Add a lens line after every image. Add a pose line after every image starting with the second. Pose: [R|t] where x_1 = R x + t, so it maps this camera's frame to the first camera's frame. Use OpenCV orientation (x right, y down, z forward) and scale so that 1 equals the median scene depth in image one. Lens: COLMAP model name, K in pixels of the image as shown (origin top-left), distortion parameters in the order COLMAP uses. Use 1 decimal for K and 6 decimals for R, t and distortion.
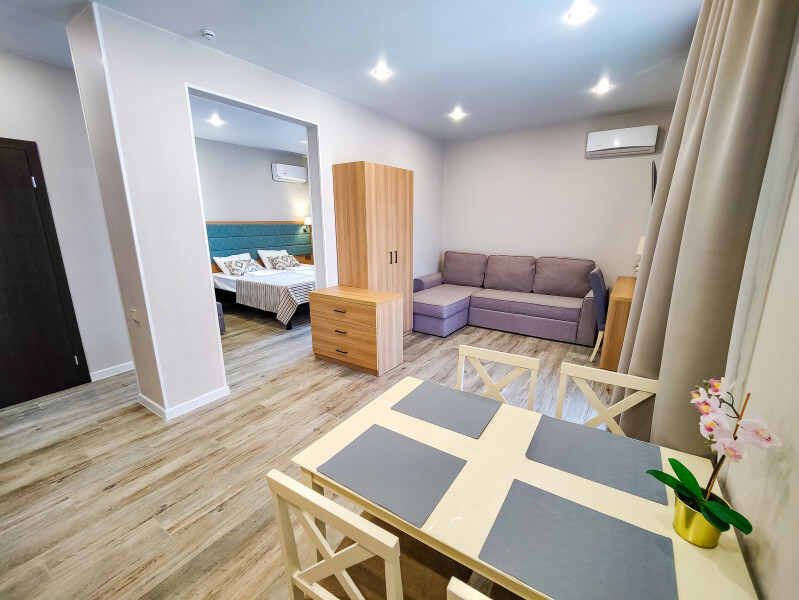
lens RADIAL K [[346.3, 0, 403.2], [0, 346.3, 308.4], [0, 0, 1]] dist [0.010680, -0.008049]
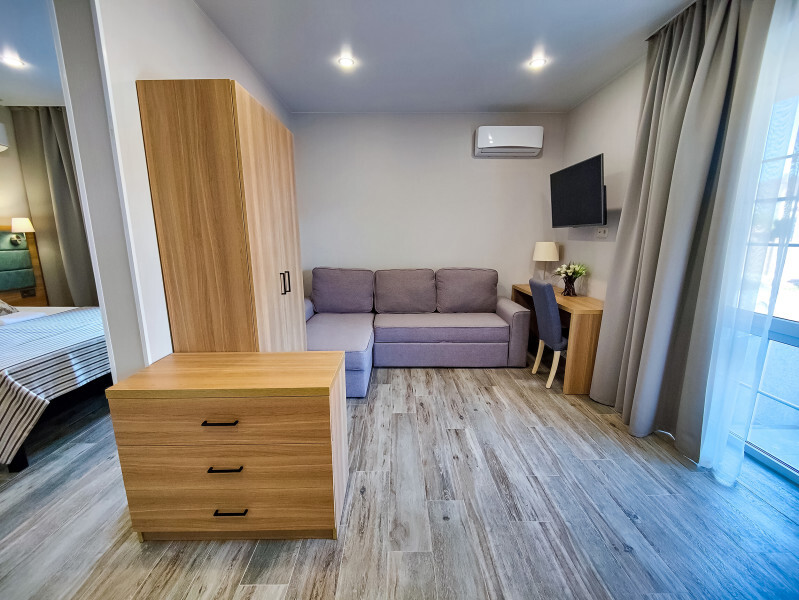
lens RADIAL K [[346.3, 0, 404.6], [0, 346.3, 309.5], [0, 0, 1]] dist [0.010680, -0.008049]
pose [[0.821495, -0.117964, 0.557880, -0.140789], [0.138790, 0.990309, 0.005030, -0.063448], [-0.553067, 0.073296, 0.829906, 0.339341]]
